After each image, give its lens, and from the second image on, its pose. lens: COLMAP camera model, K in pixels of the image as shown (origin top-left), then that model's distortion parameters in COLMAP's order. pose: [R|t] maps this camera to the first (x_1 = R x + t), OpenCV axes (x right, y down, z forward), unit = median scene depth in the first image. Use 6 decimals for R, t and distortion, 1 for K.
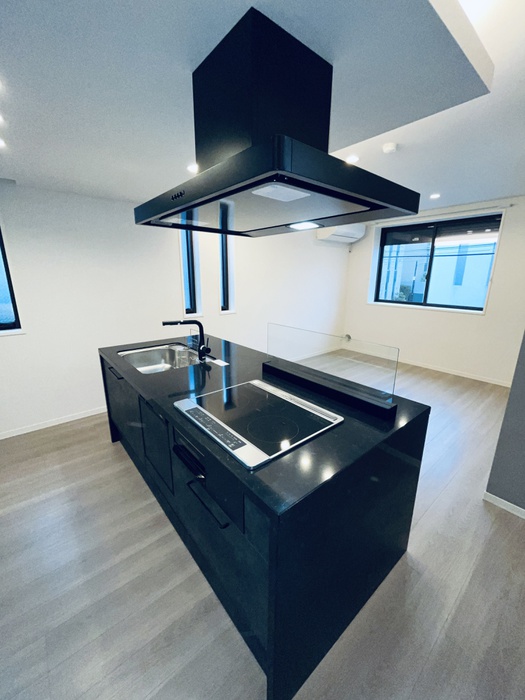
lens RADIAL K [[286.1, 0, 261.5], [0, 286.1, 347.8], [0, 0, 1]] dist [0.001288, 0.000007]
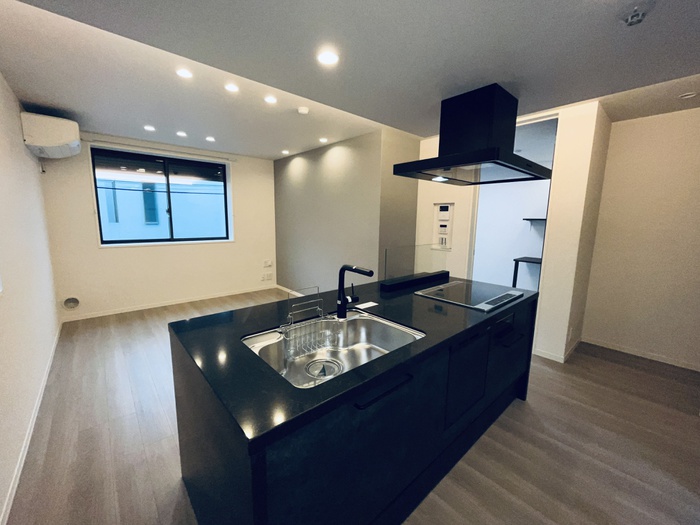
lens RADIAL K [[286.1, 0, 348.3], [0, 286.1, 262.6], [0, 0, 1]] dist [0.001288, 0.000007]
pose [[-0.029538, -0.156153, 0.987291, -0.437060], [0.241243, 0.957410, 0.158644, -0.093566], [-0.970015, 0.242864, 0.009391, 0.458659]]
